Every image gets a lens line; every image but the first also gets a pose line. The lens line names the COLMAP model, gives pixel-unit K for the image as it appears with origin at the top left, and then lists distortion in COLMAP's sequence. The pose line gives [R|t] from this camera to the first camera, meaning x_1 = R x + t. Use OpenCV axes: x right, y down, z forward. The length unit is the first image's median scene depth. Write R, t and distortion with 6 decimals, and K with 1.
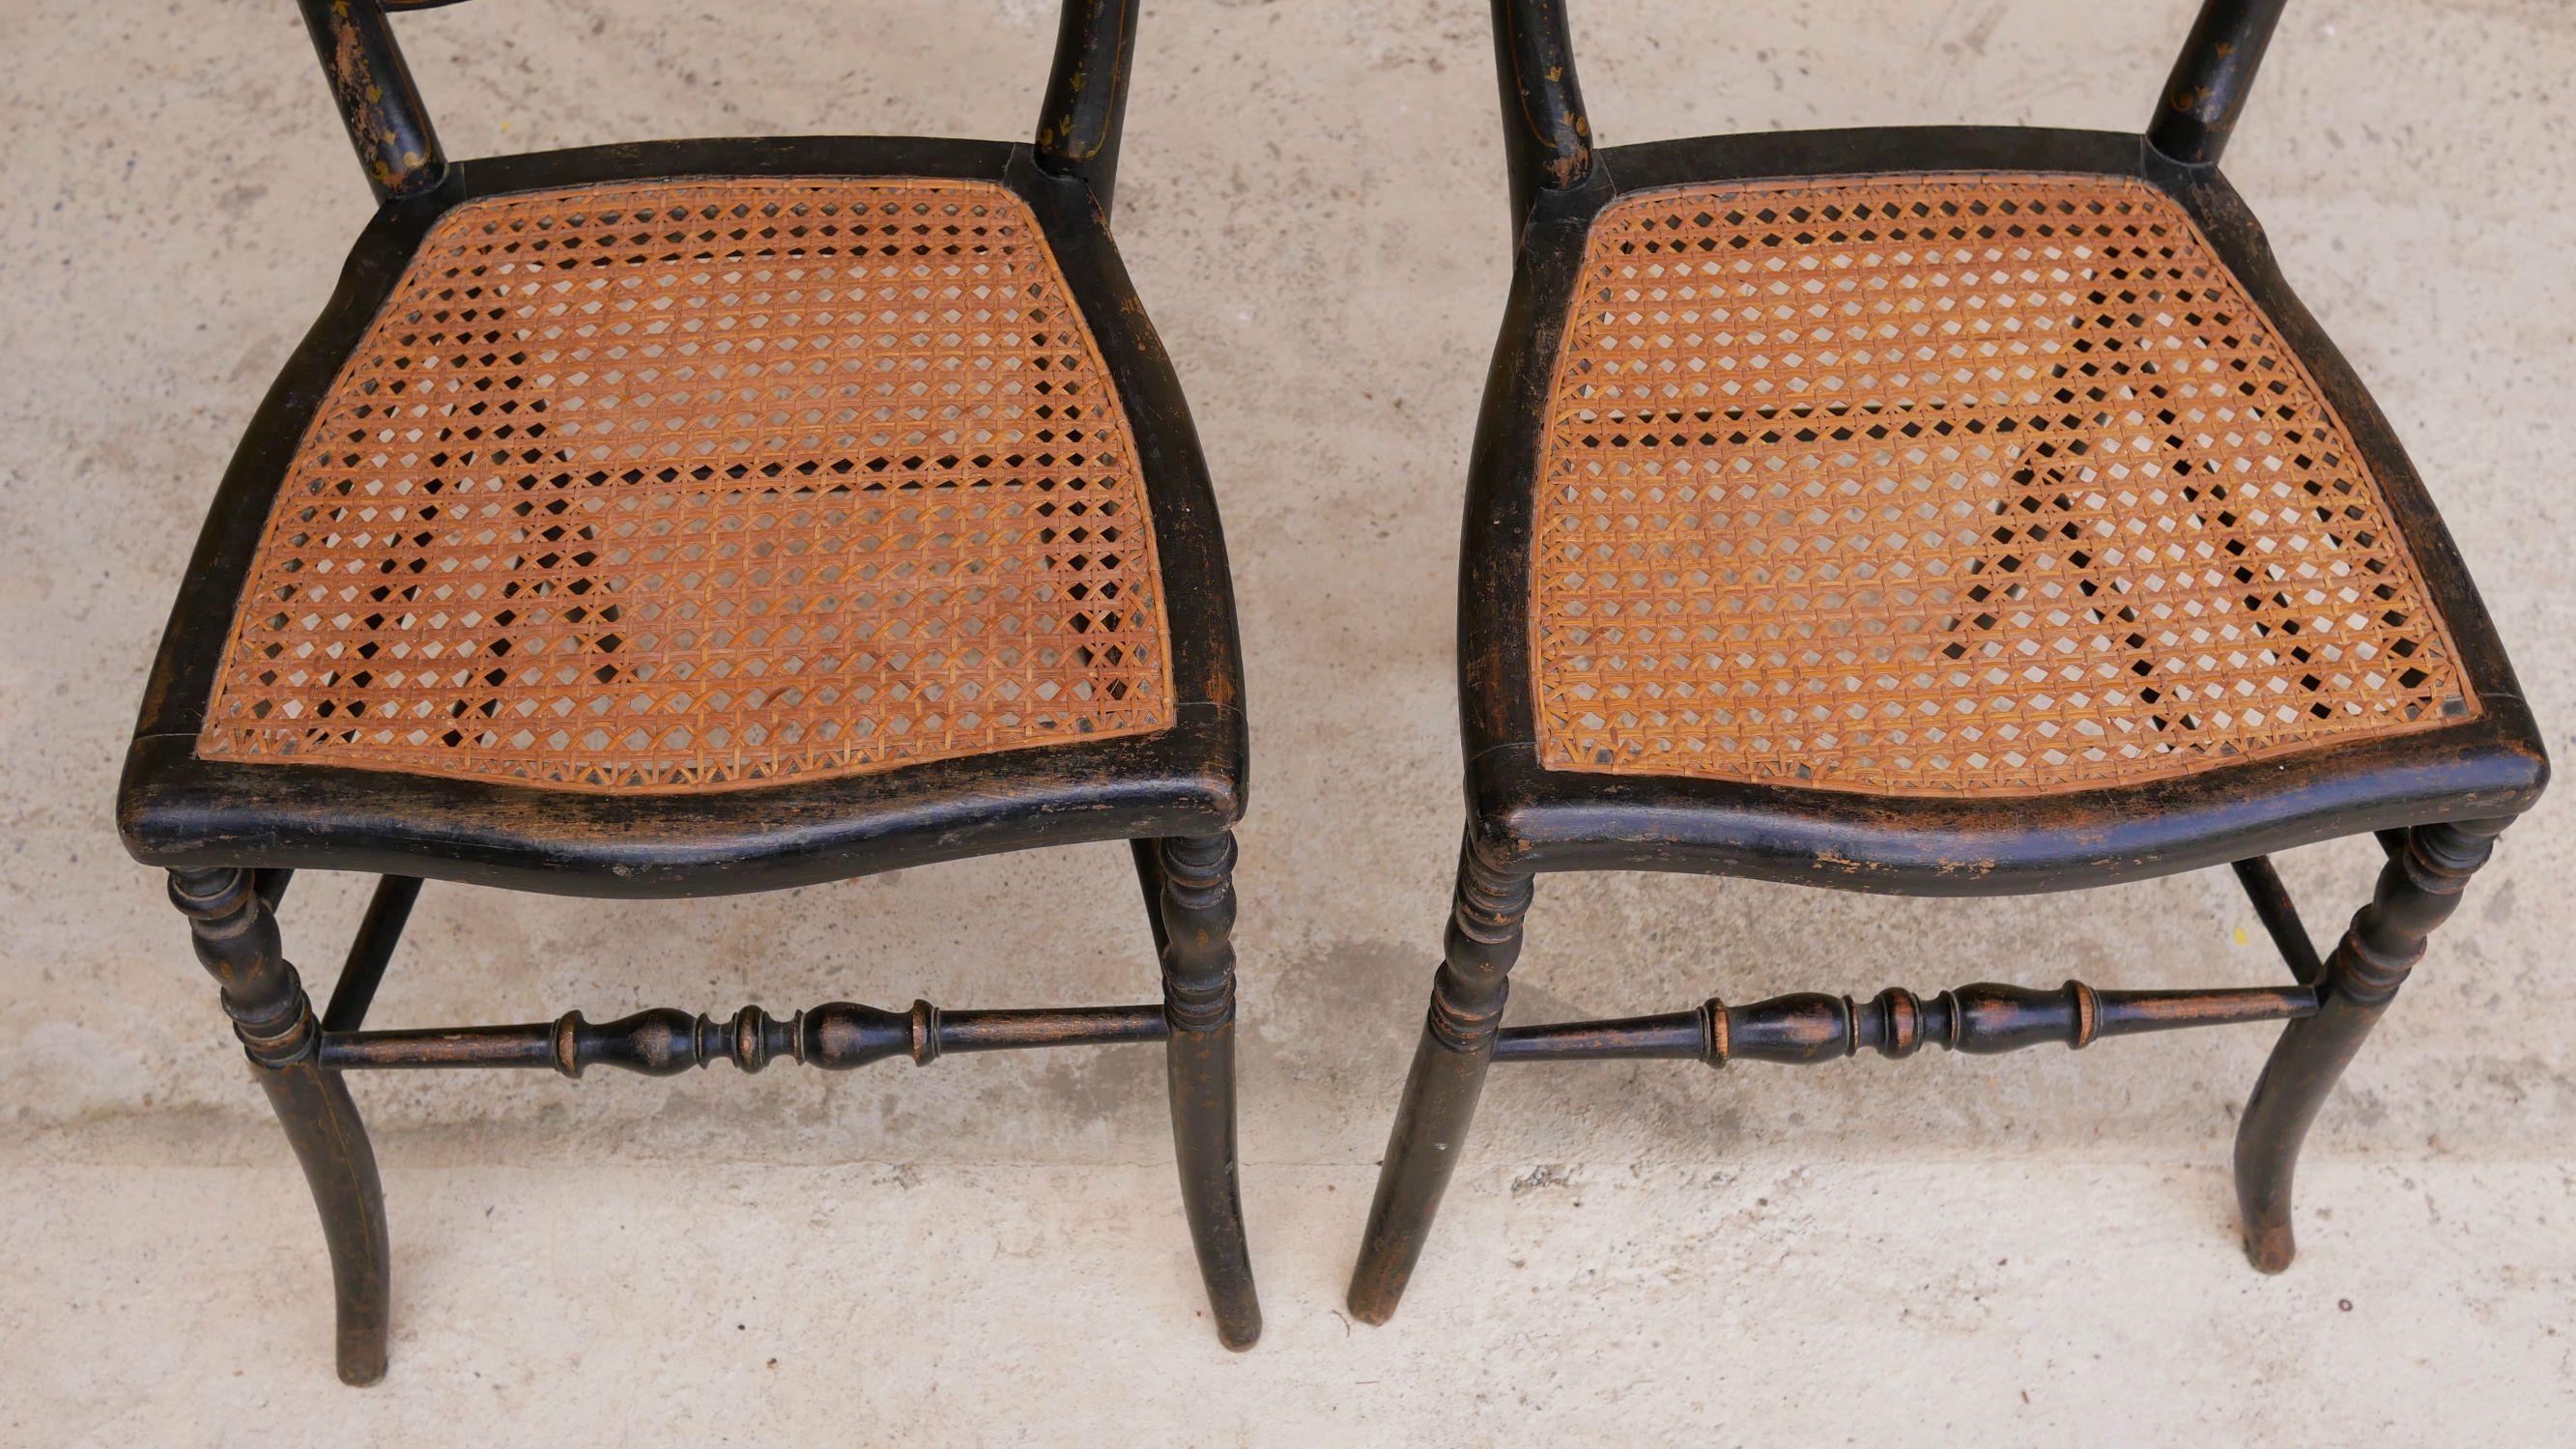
lens RADIAL K [[2897.0, 0, 1269.8], [0, 2897.0, 711.3], [0, 0, 1]] dist [-0.016123, 0.000000]
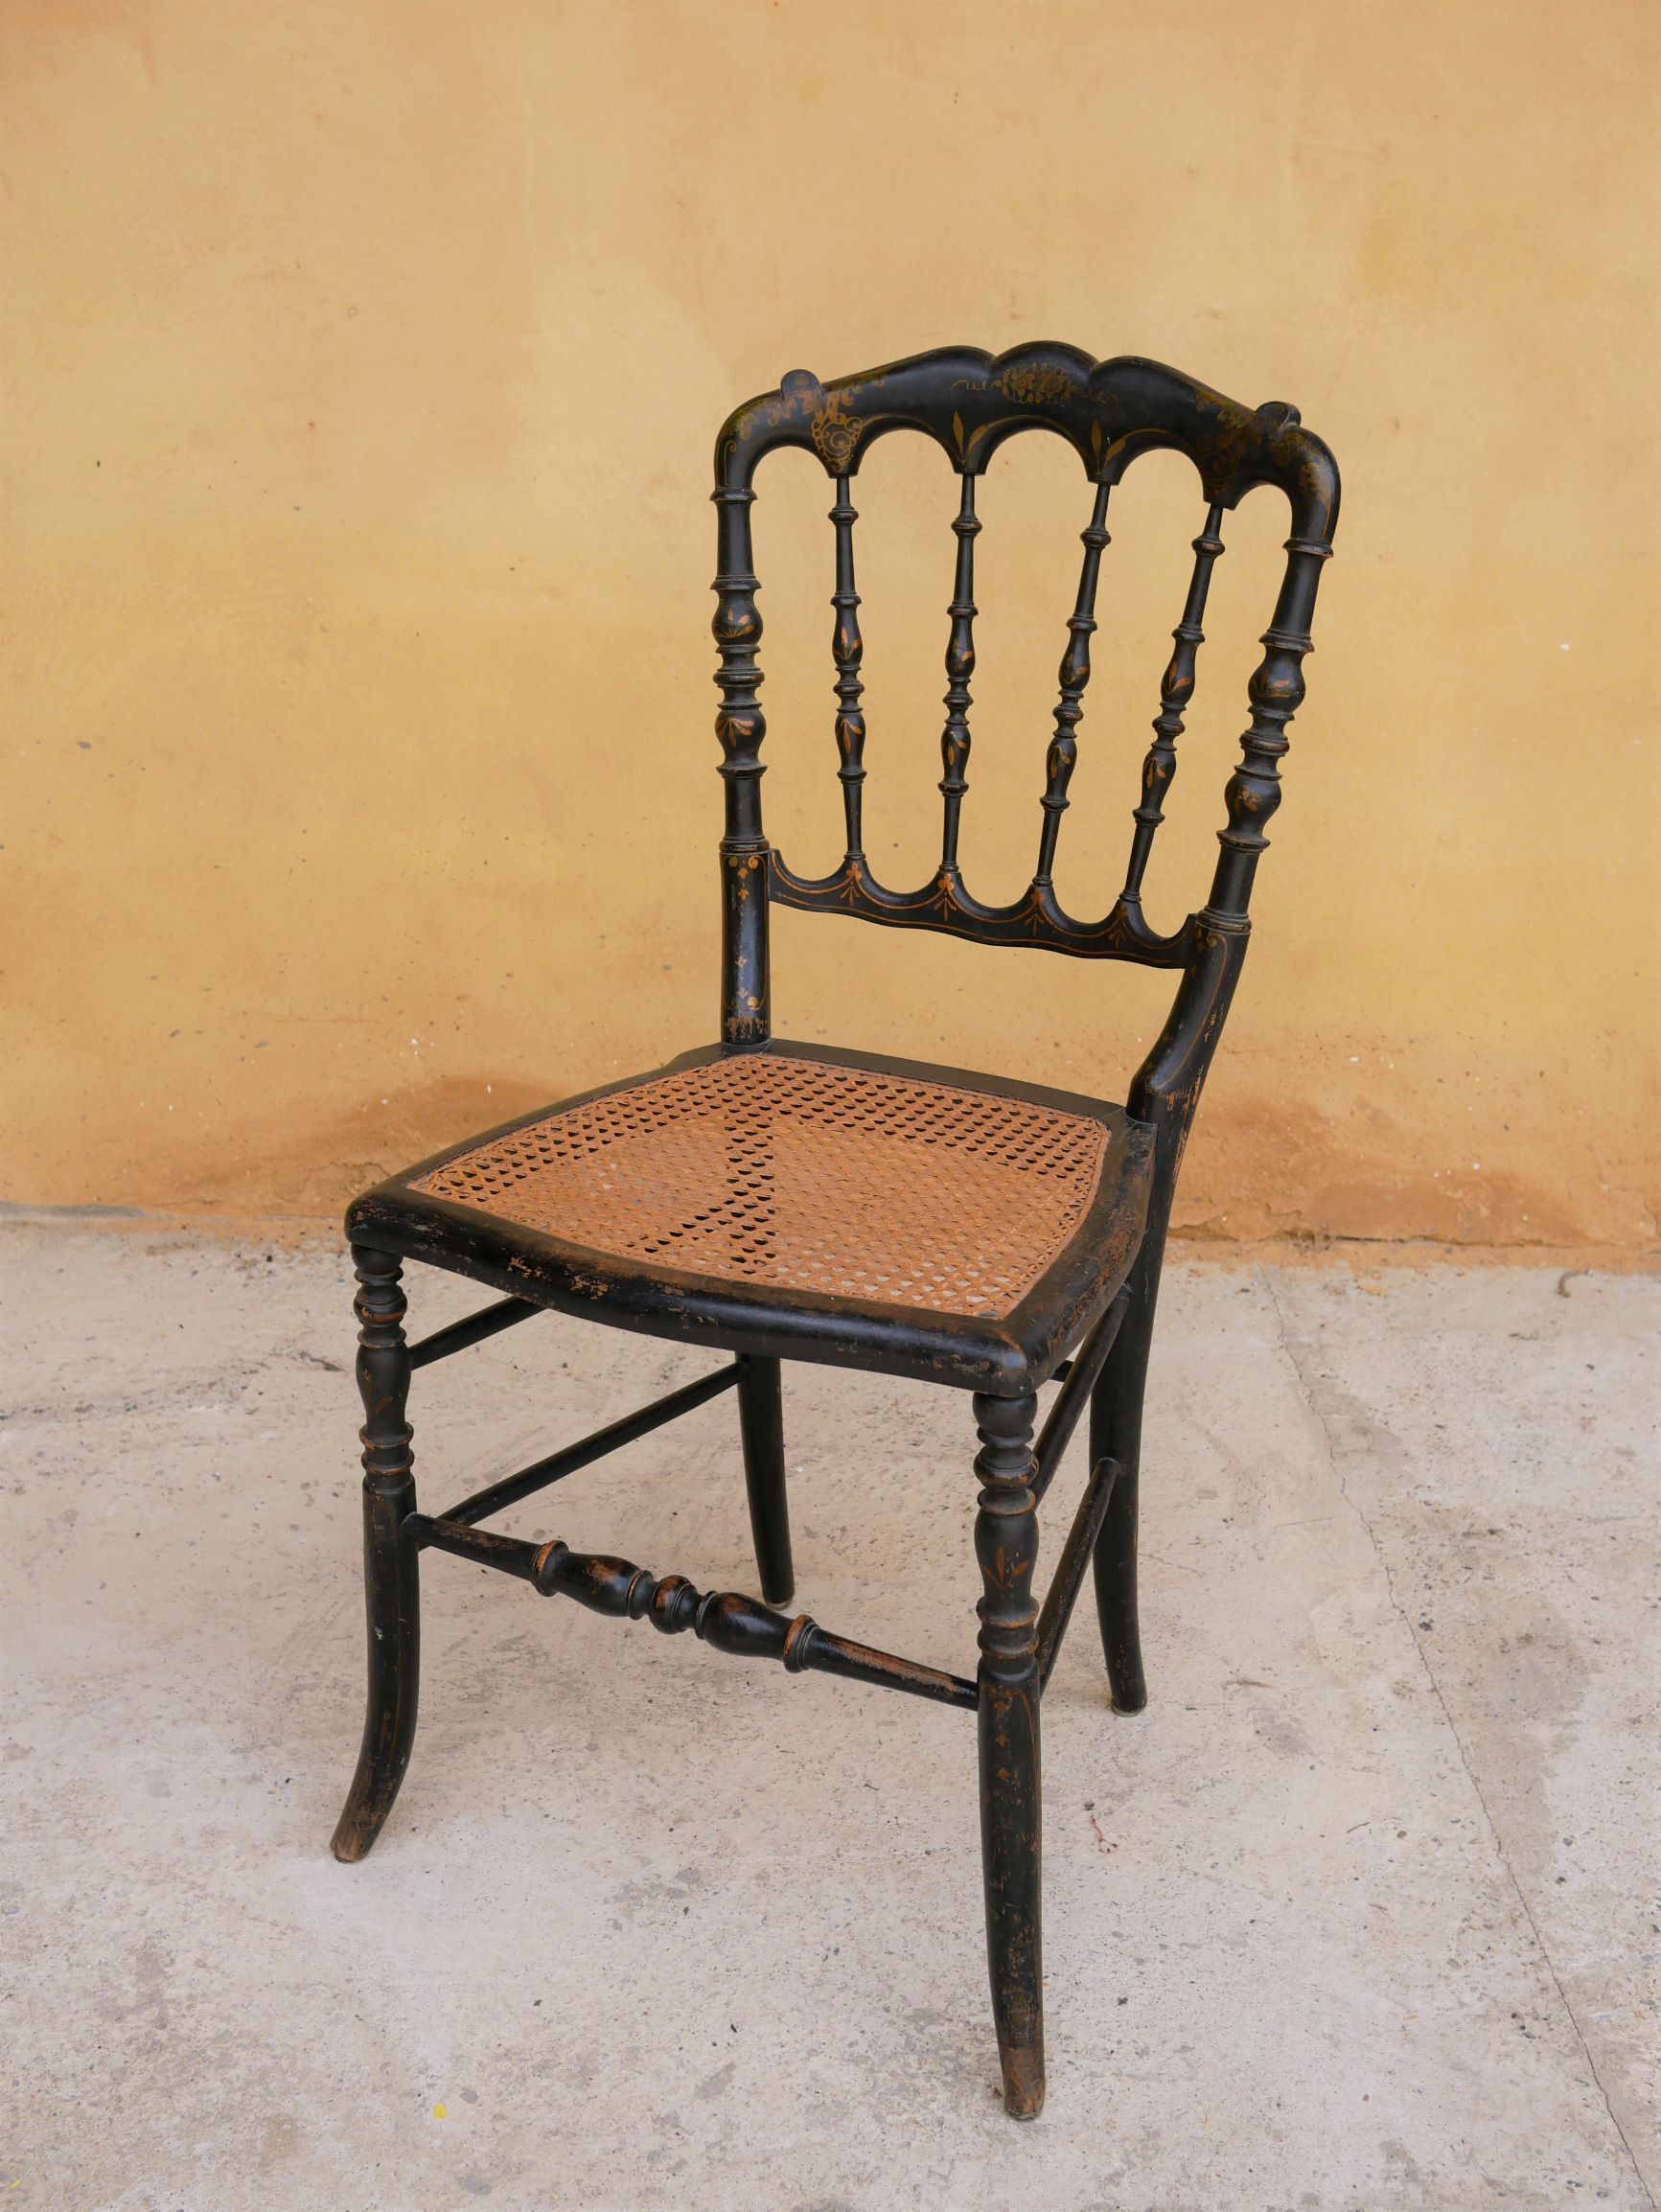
lens RADIAL K [[2488.7, 0, 831.8], [0, 2488.7, 1118.5], [0, 0, 1]] dist [-0.011602, 0.000000]
pose [[0.999938, -0.005153, 0.009833, 0.468093], [0.009875, 0.817582, -0.575728, 0.294667], [-0.005073, 0.575789, 0.817582, 0.105717]]
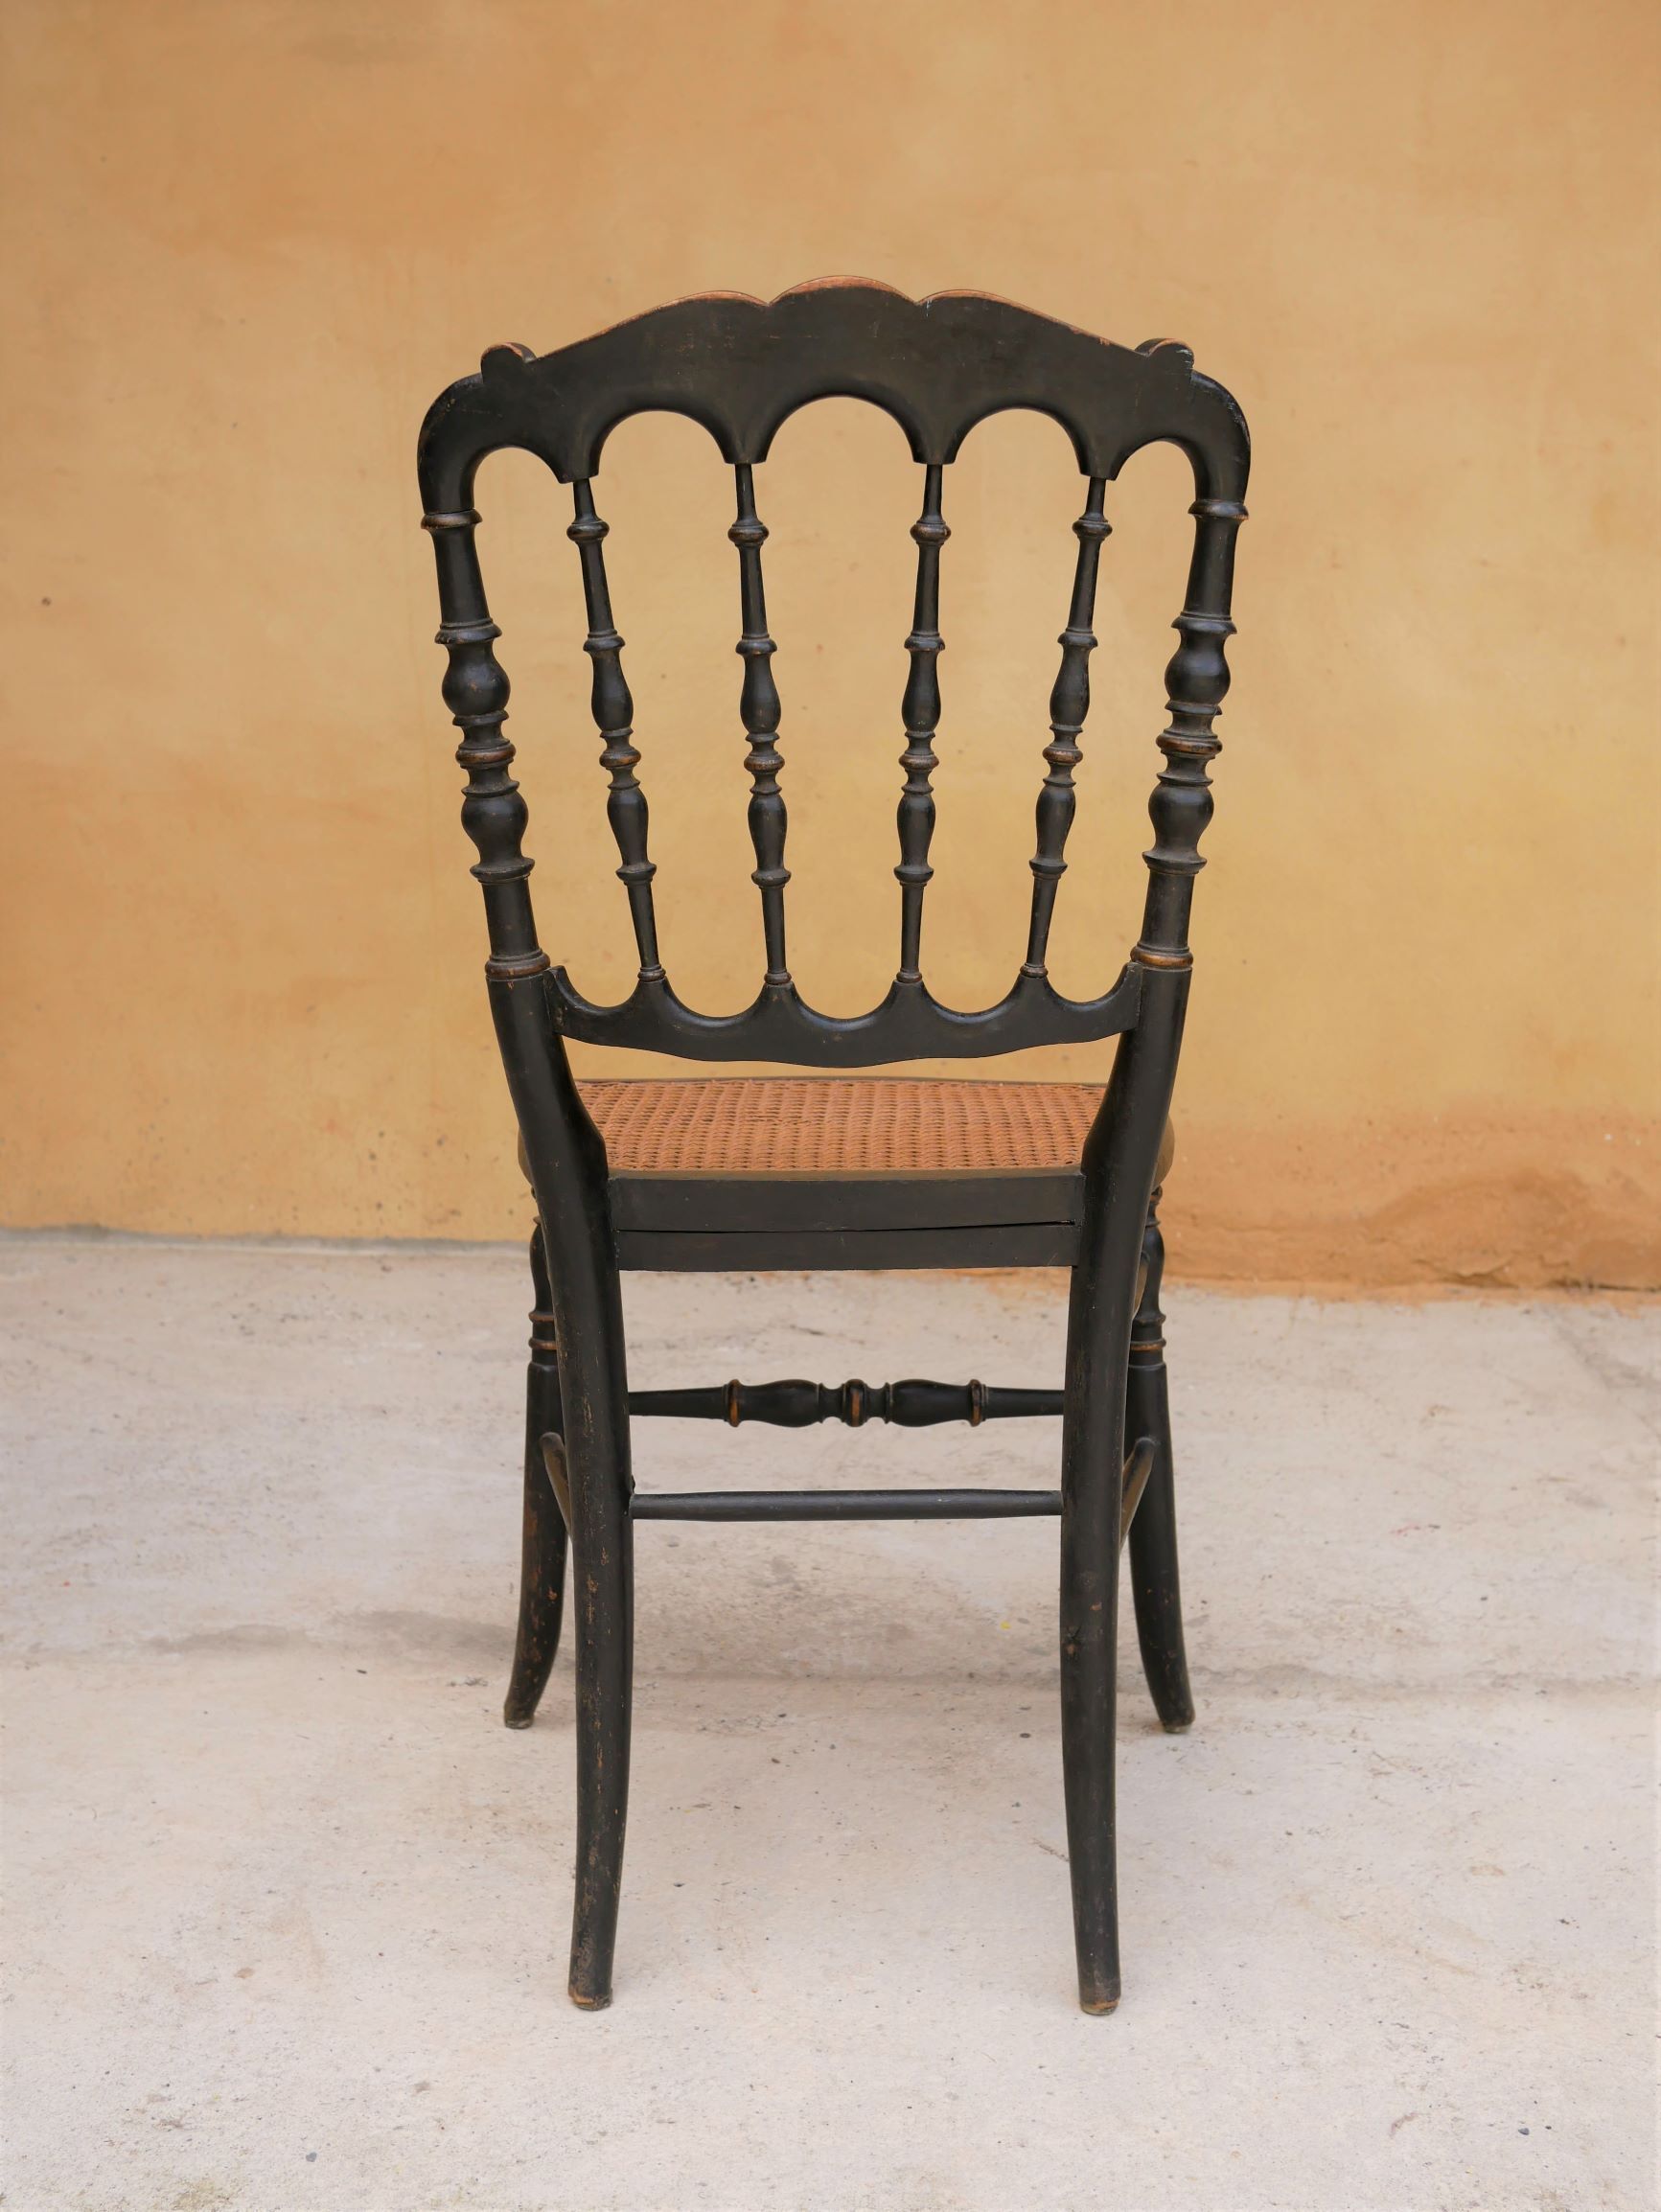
lens RADIAL K [[2488.7, 0, 825.0], [0, 2488.7, 1129.7], [0, 0, 1]] dist [-0.011602, 0.000000]
pose [[0.997539, 0.003160, -0.070039, 0.335056], [-0.053232, 0.684264, -0.727289, 0.811736], [0.045627, 0.729228, 0.682748, -0.015228]]
